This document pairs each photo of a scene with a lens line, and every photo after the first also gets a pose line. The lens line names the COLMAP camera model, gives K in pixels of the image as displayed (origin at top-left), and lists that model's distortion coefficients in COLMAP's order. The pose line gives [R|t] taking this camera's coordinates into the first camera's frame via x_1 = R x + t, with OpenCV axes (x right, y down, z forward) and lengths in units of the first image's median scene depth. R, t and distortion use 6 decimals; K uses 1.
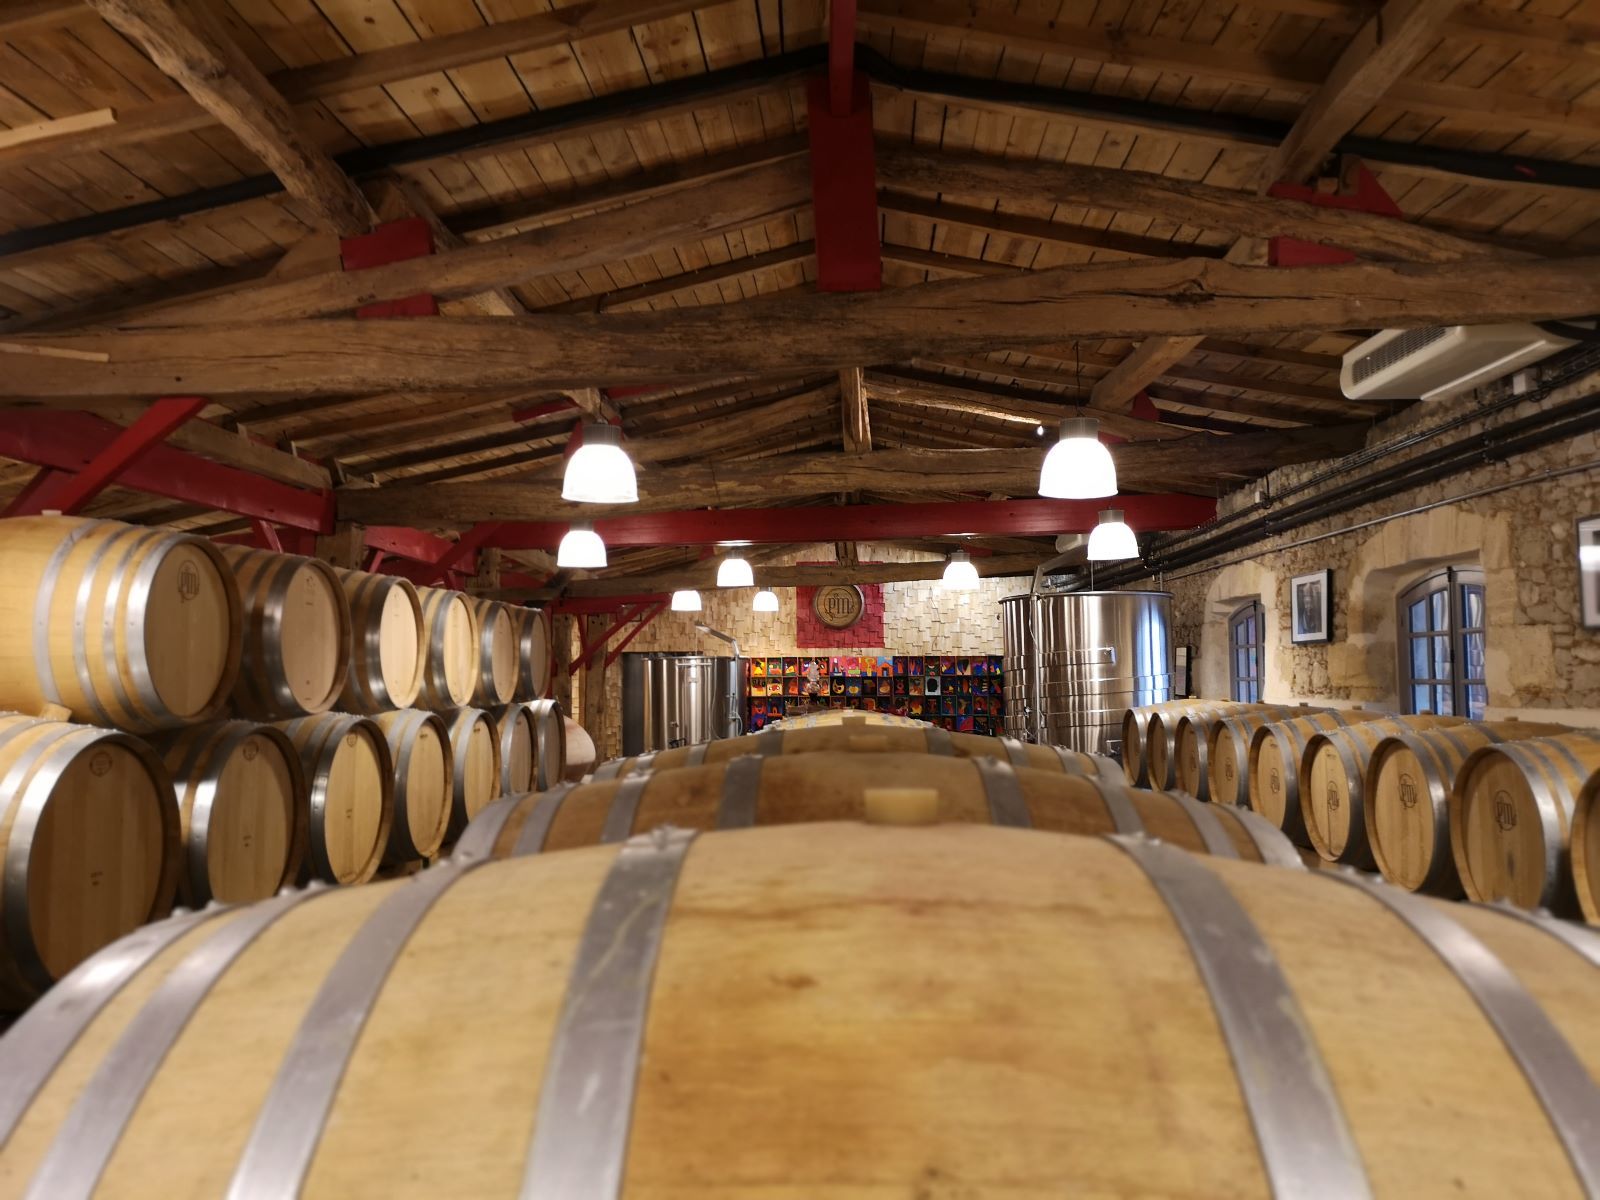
lens RADIAL K [[1241.6, 0, 800.0], [0, 1241.6, 600.0], [0, 0, 1]] dist [0.062737, -0.046362]
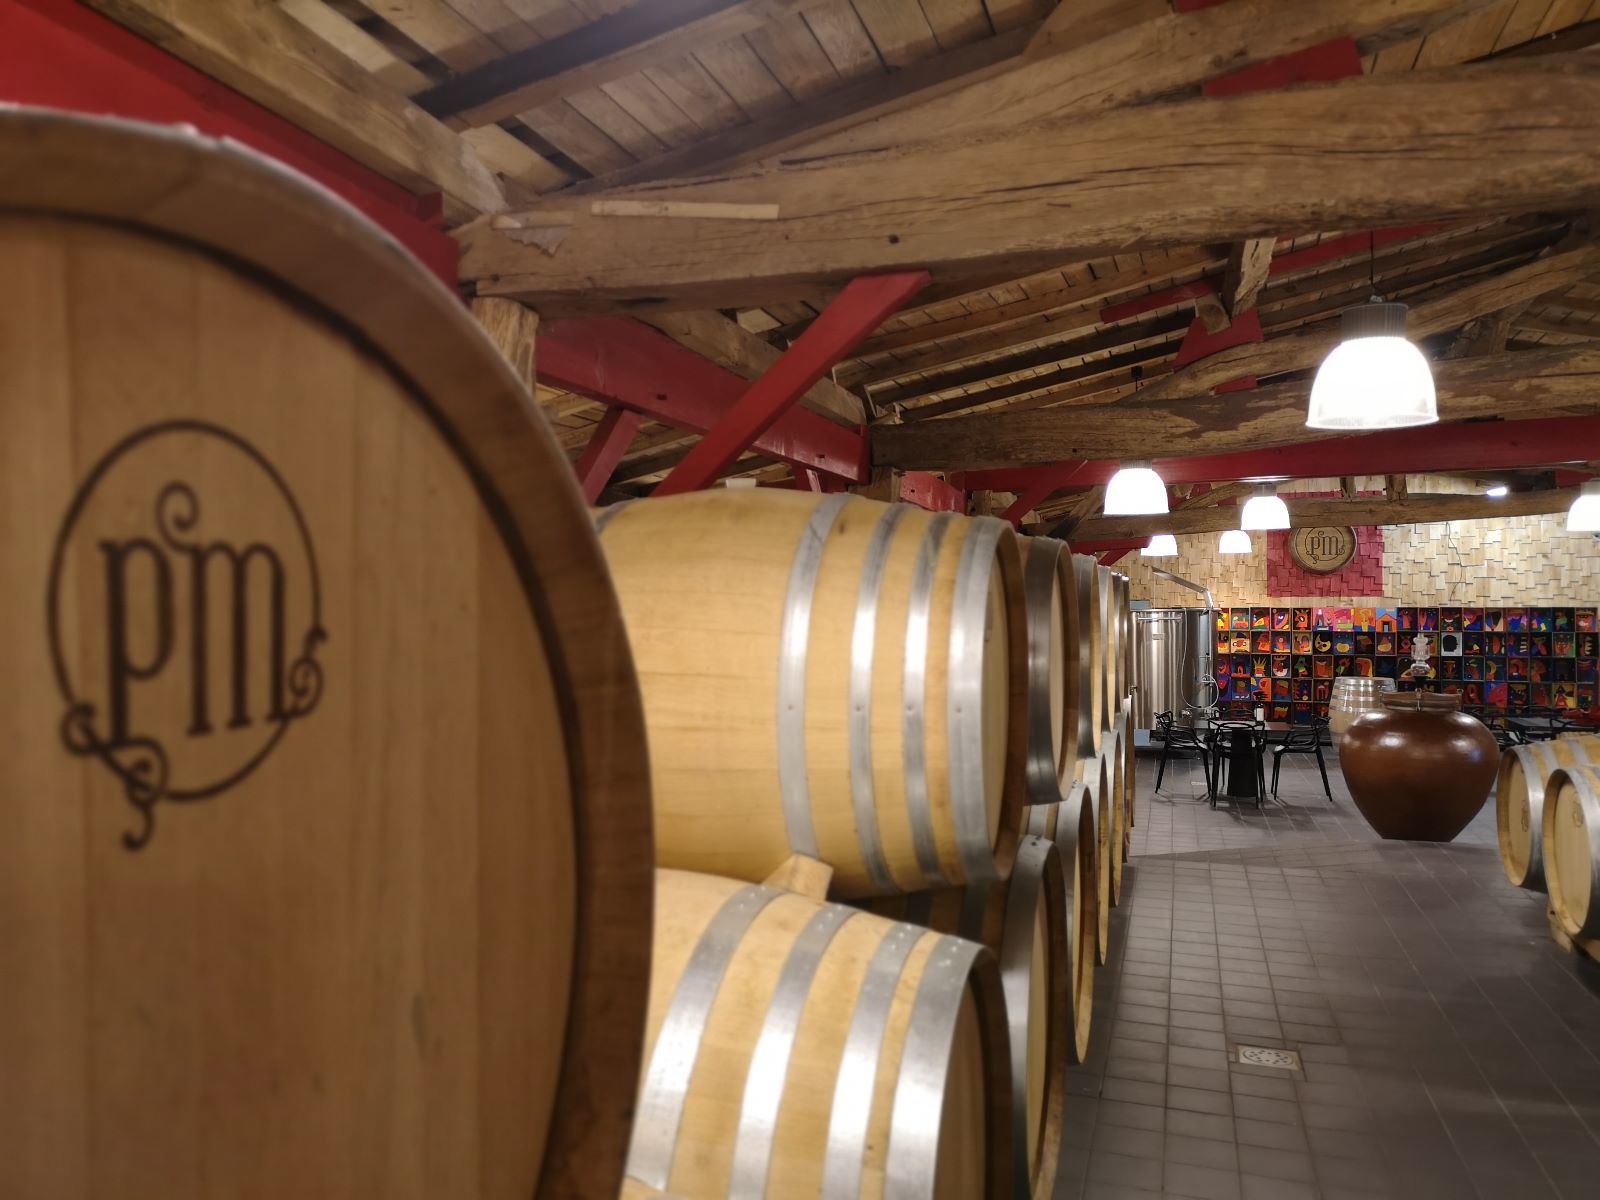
lens RADIAL K [[1241.6, 0, 800.0], [0, 1241.6, 600.0], [0, 0, 1]] dist [0.062737, -0.046362]
pose [[0.967182, 0.004152, -0.254050, -0.212179], [0.010660, 0.998323, 0.056899, -0.023908], [0.253861, -0.057740, 0.965516, 0.233575]]
